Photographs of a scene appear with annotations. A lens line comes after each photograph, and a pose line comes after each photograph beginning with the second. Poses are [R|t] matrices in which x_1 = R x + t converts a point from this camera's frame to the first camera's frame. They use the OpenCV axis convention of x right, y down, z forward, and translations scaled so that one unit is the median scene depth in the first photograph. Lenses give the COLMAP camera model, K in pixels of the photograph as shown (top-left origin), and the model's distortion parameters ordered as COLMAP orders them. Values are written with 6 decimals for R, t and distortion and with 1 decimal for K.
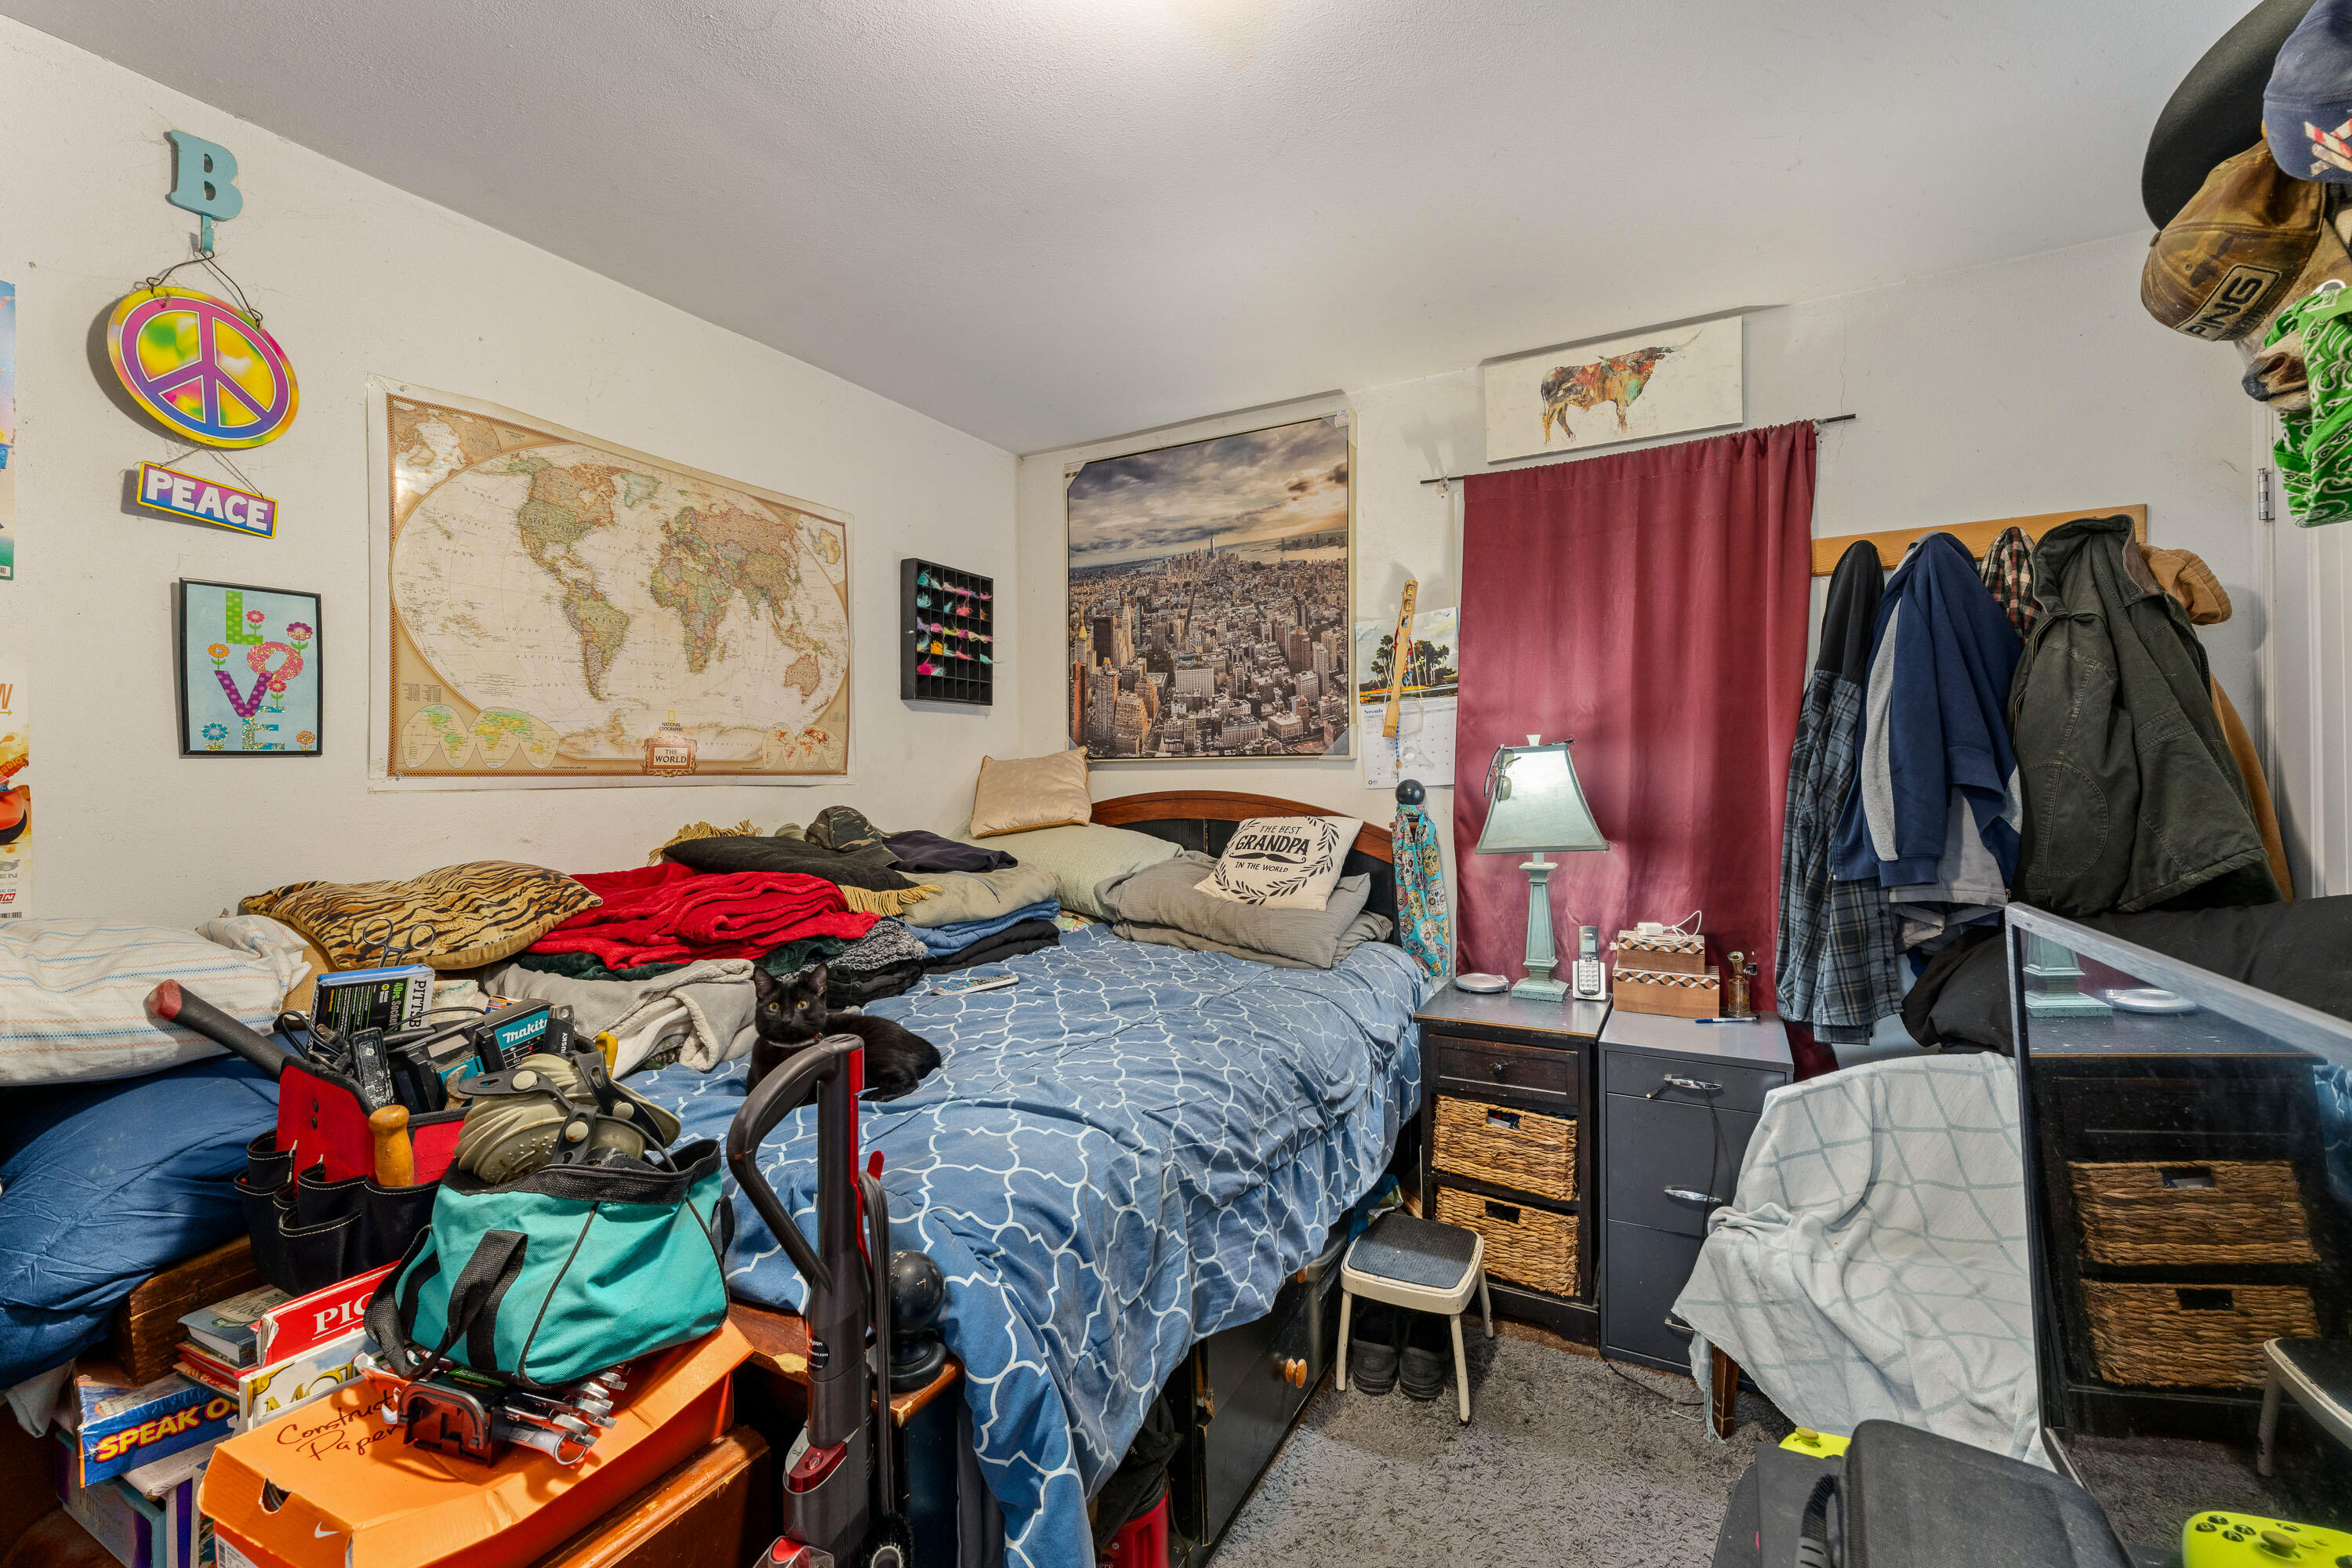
lens RADIAL K [[948.6, 0, 1182.3], [0, 948.6, 788.5], [0, 0, 1]] dist [0.003316, 0.000068]
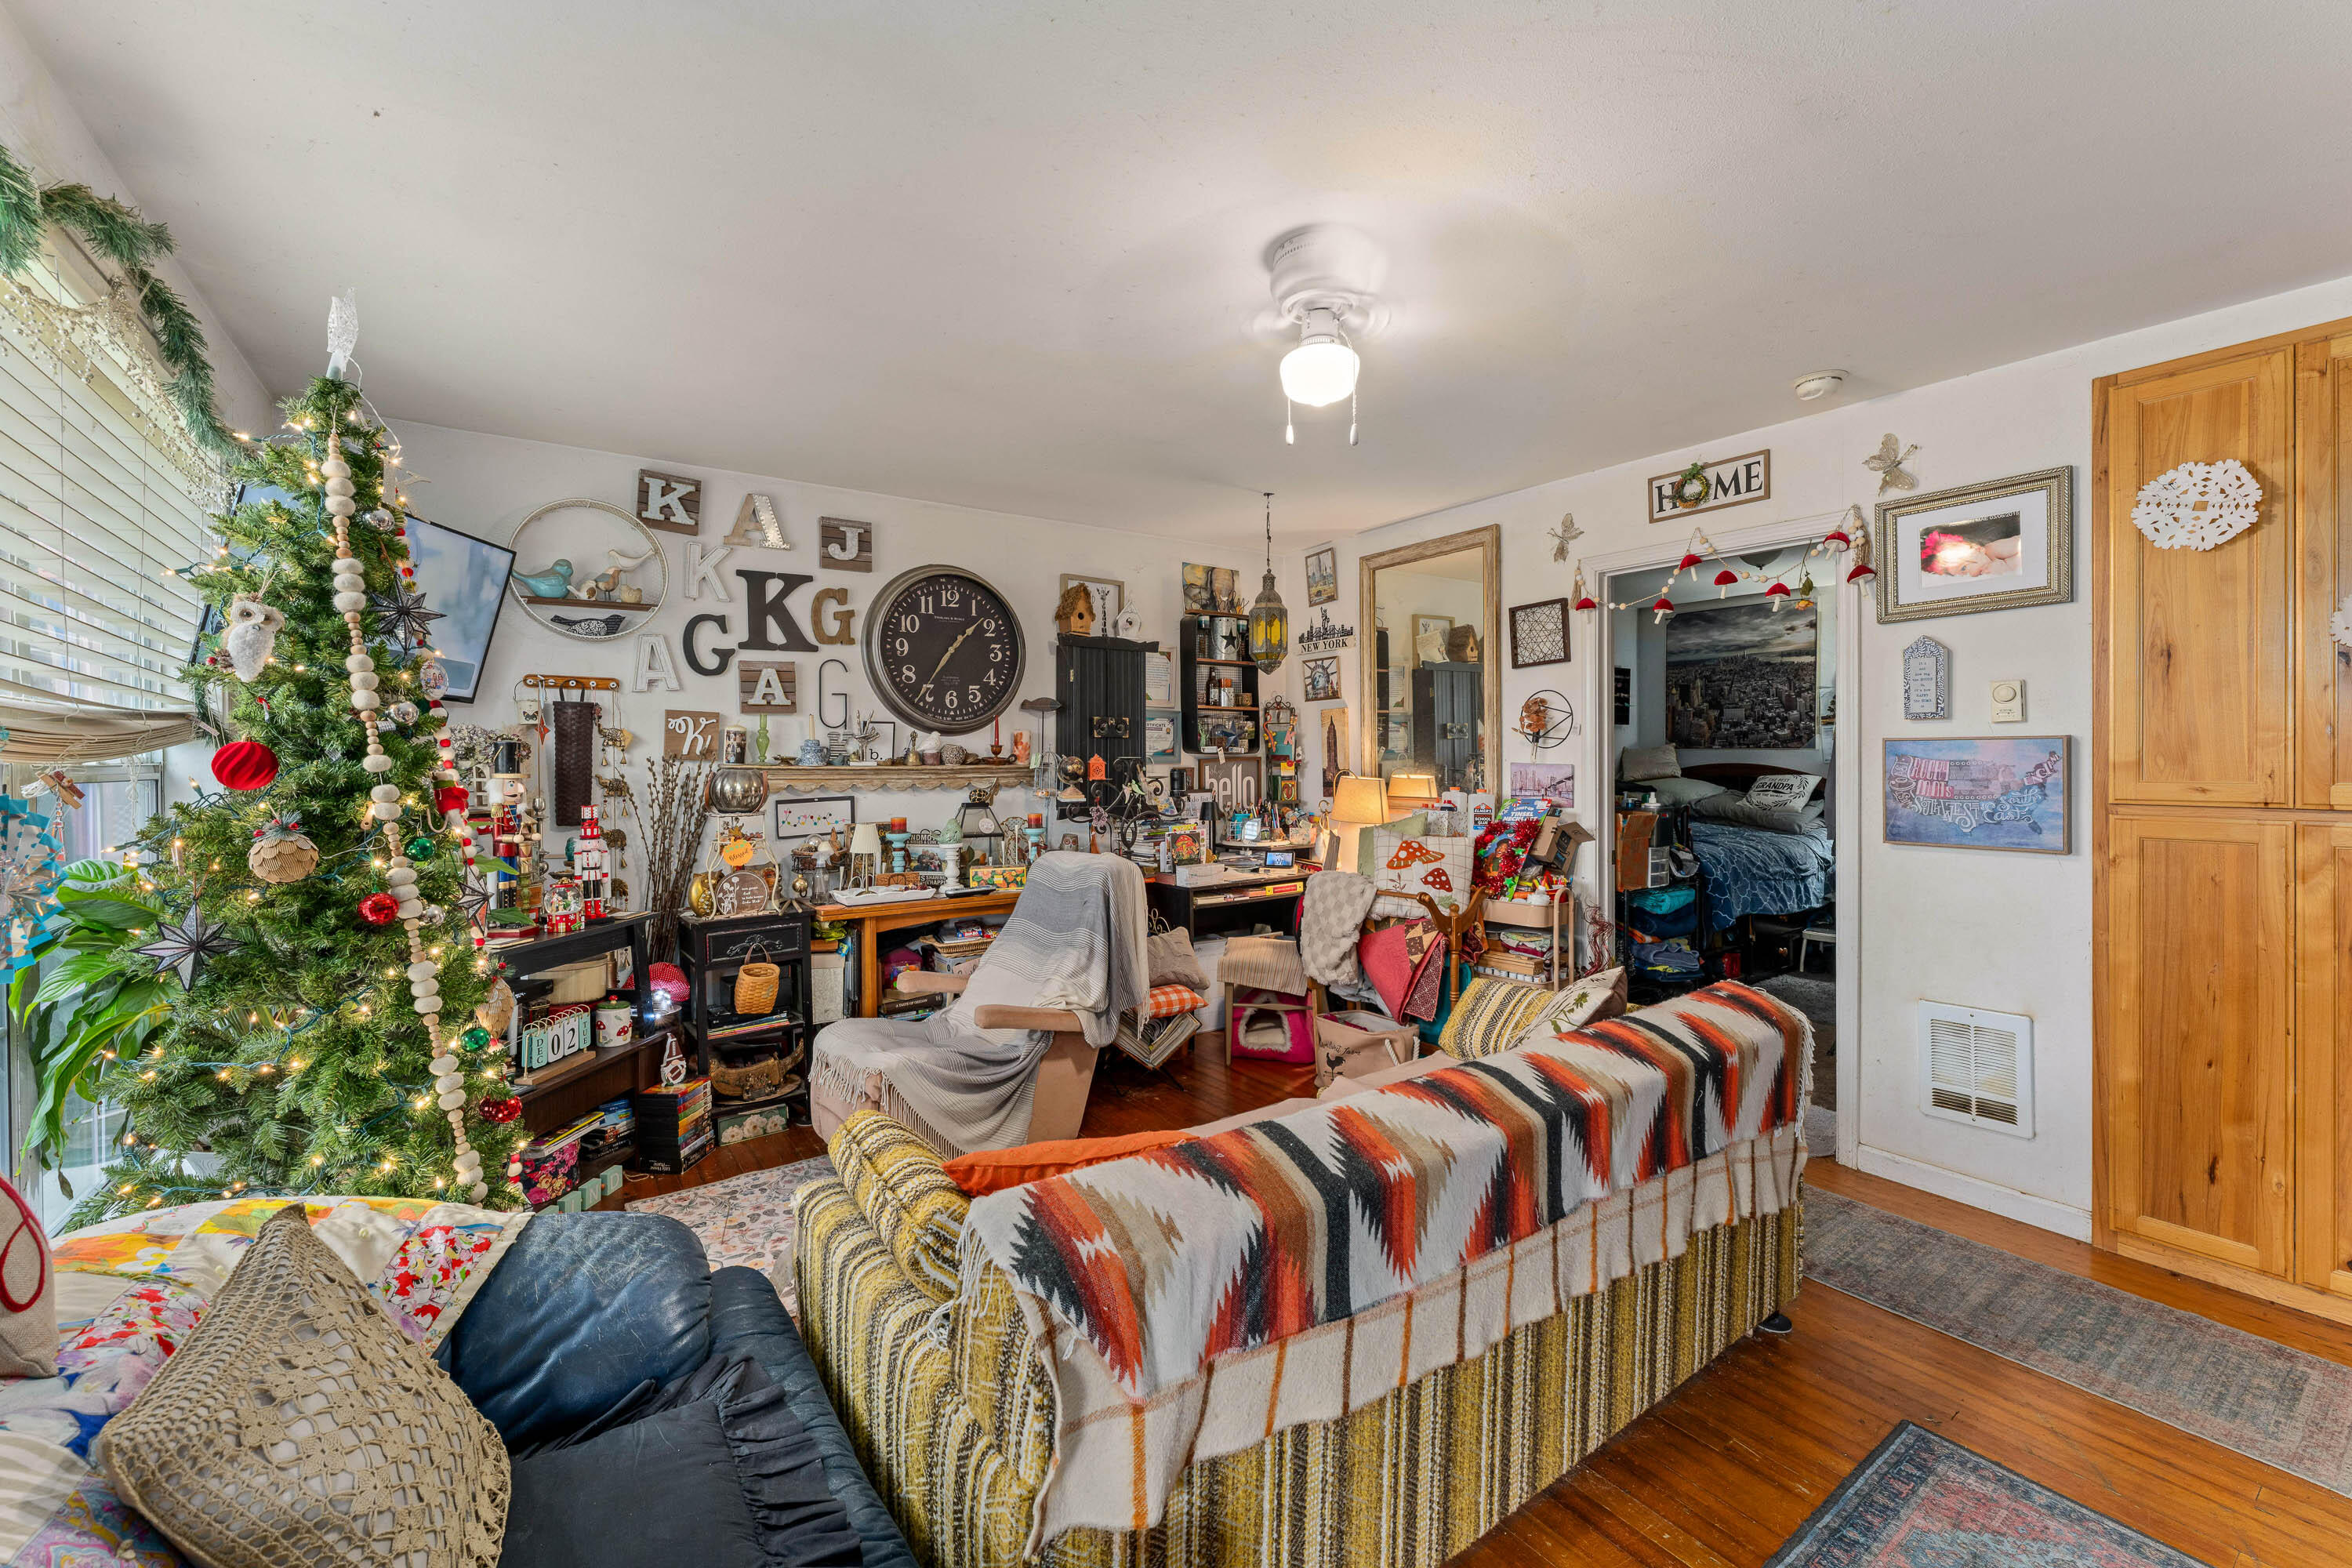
lens RADIAL K [[948.6, 0, 1171.8], [0, 948.6, 770.1], [0, 0, 1]] dist [0.003316, 0.000068]
pose [[0.896414, 0.012222, -0.443048, -0.188668], [-0.006776, 0.999881, 0.013874, -0.002936], [0.443165, -0.009435, 0.896390, -1.653886]]
